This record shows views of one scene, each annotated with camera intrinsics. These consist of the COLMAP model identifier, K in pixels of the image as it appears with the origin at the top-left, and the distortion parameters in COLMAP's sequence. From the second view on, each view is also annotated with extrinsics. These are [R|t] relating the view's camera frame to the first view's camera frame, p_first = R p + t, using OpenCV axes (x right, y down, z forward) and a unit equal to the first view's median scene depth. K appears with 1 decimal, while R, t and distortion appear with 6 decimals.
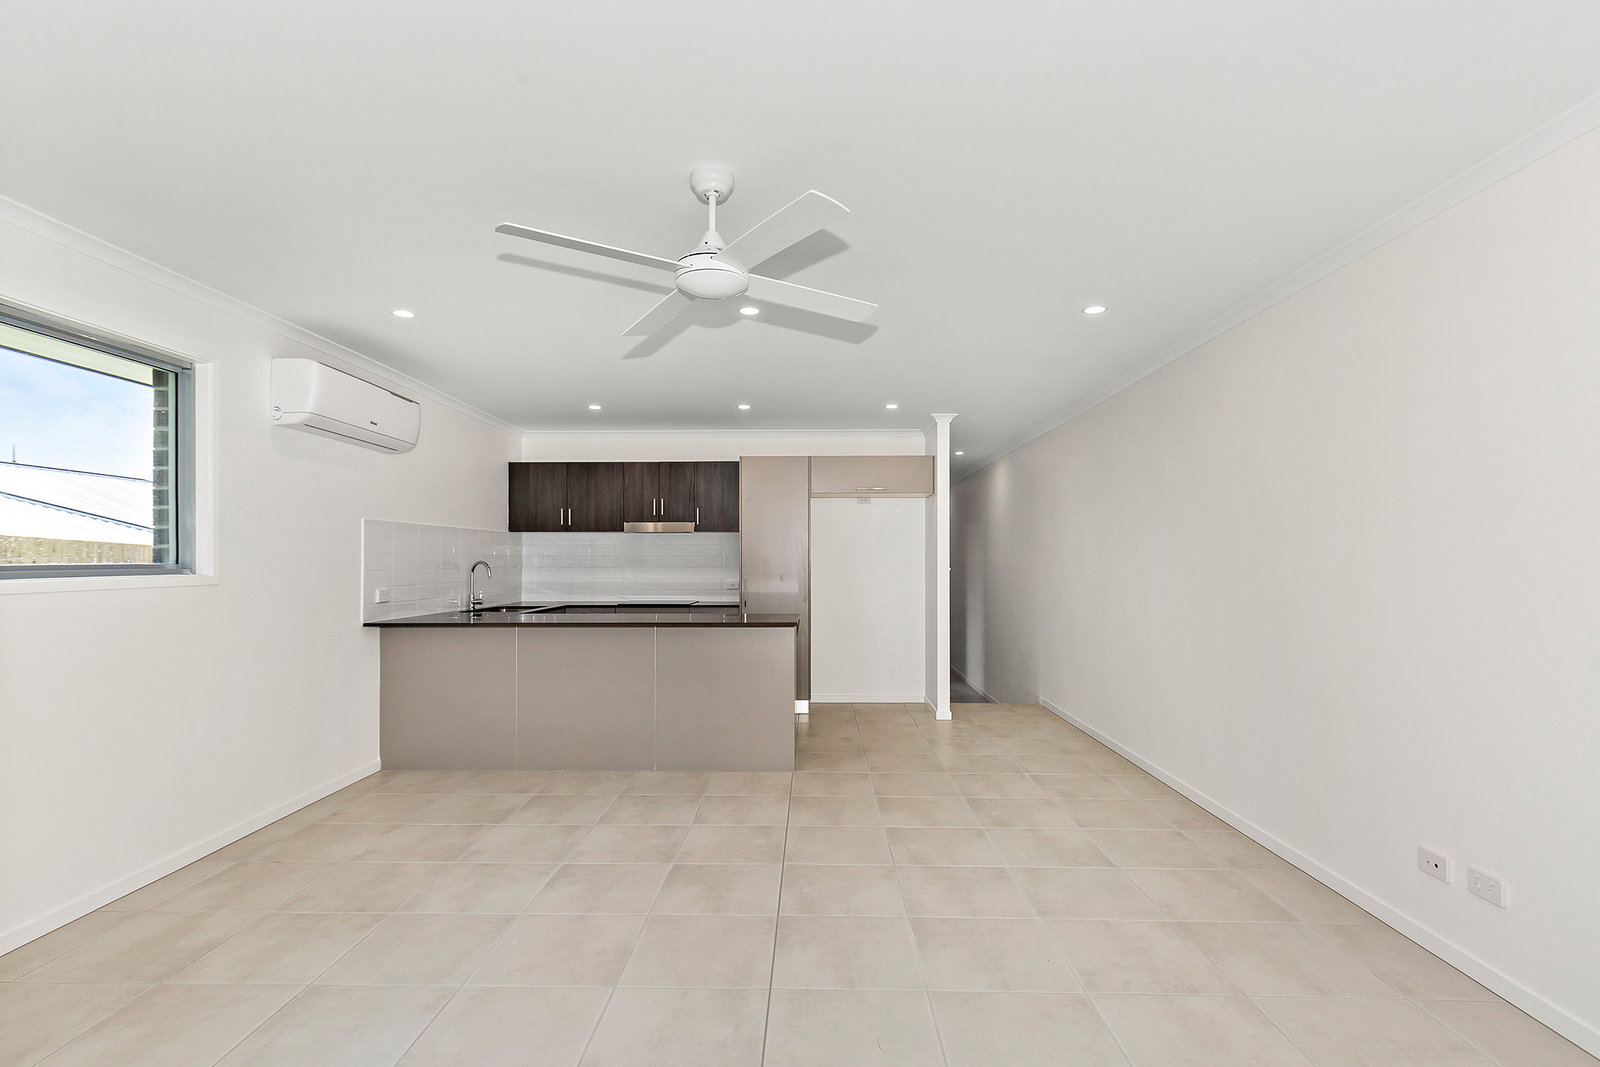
lens RADIAL K [[778.8, 0, 800.2], [0, 778.8, 531.2], [0, 0, 1]] dist [-0.001265, -0.000001]
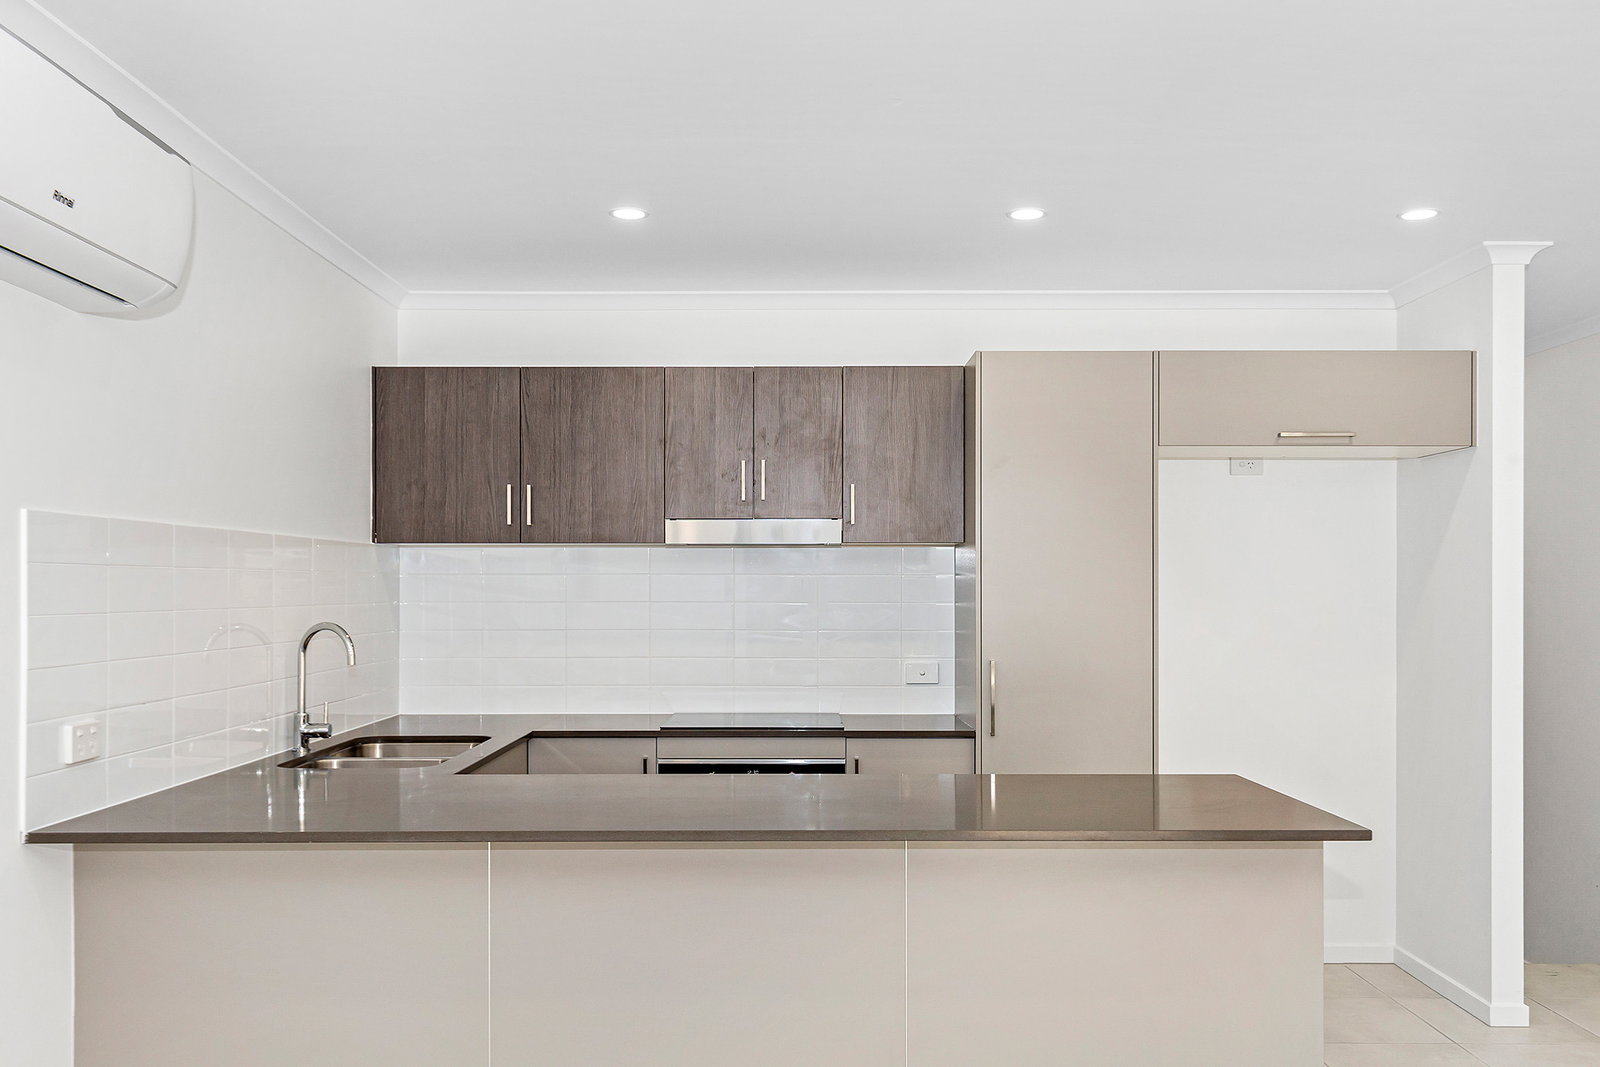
lens RADIAL K [[1395.6, 0, 799.8], [0, 1395.6, 539.3], [0, 0, 1]] dist [0.013819, 0.002863]
pose [[0.999465, 0.001453, 0.032677, -0.181429], [-0.001535, 0.999996, 0.002473, -0.002936], [-0.032673, -0.002522, 0.999463, 0.286637]]
